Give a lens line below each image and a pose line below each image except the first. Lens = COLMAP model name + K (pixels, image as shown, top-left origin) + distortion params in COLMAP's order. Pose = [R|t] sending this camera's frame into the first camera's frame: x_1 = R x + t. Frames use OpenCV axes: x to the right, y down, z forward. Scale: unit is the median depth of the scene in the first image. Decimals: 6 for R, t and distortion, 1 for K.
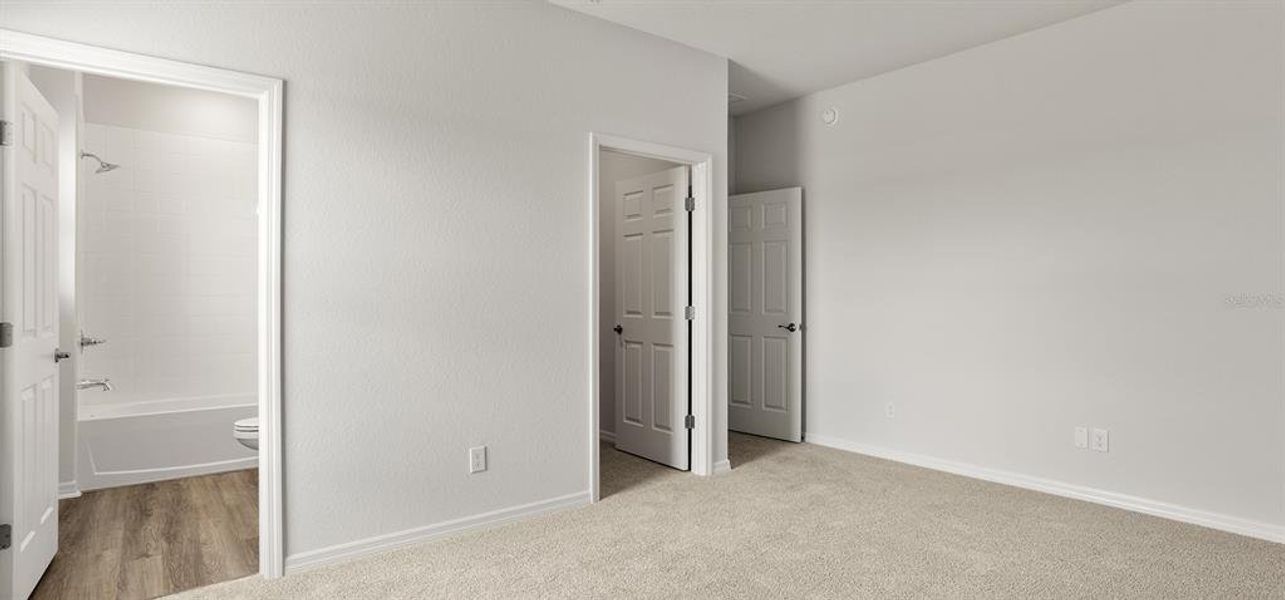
lens RADIAL K [[665.7, 0, 642.5], [0, 665.7, 300.0], [0, 0, 1]] dist [-0.001647, 0.000625]
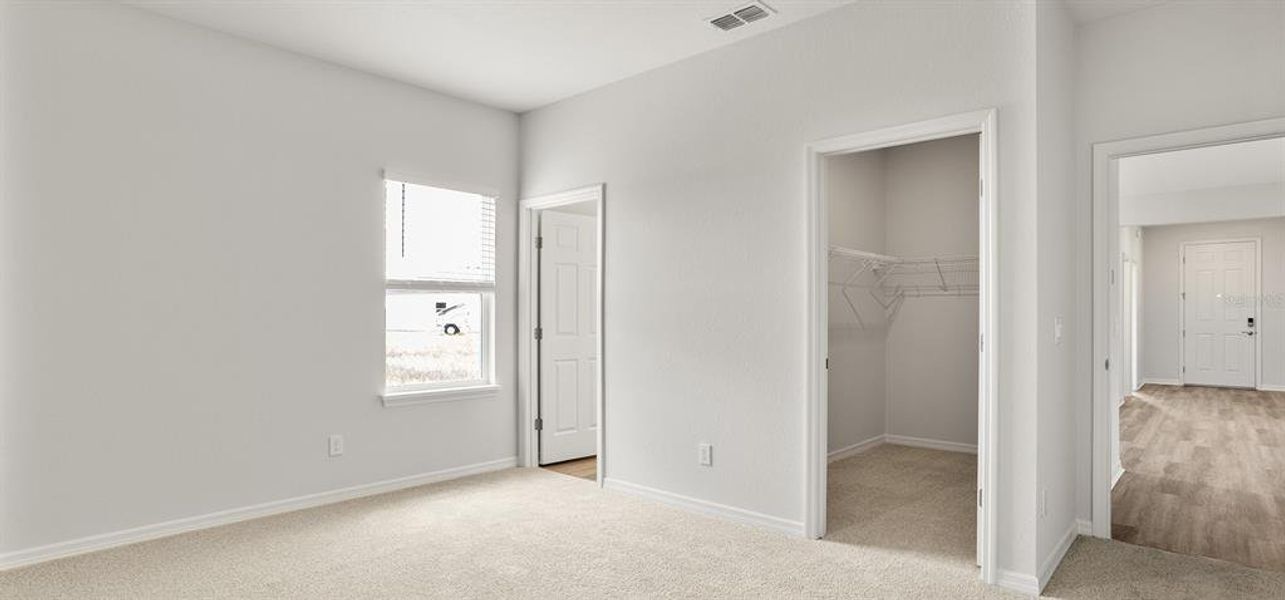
lens RADIAL K [[636.3, 0, 643.1], [0, 636.3, 325.7], [0, 0, 1]] dist [0.001624, 0.000402]
pose [[0.185751, 0.018760, -0.982418, 0.841685], [-0.004514, 0.999823, 0.018239, -0.012038], [0.982587, 0.001047, 0.185803, 0.673149]]
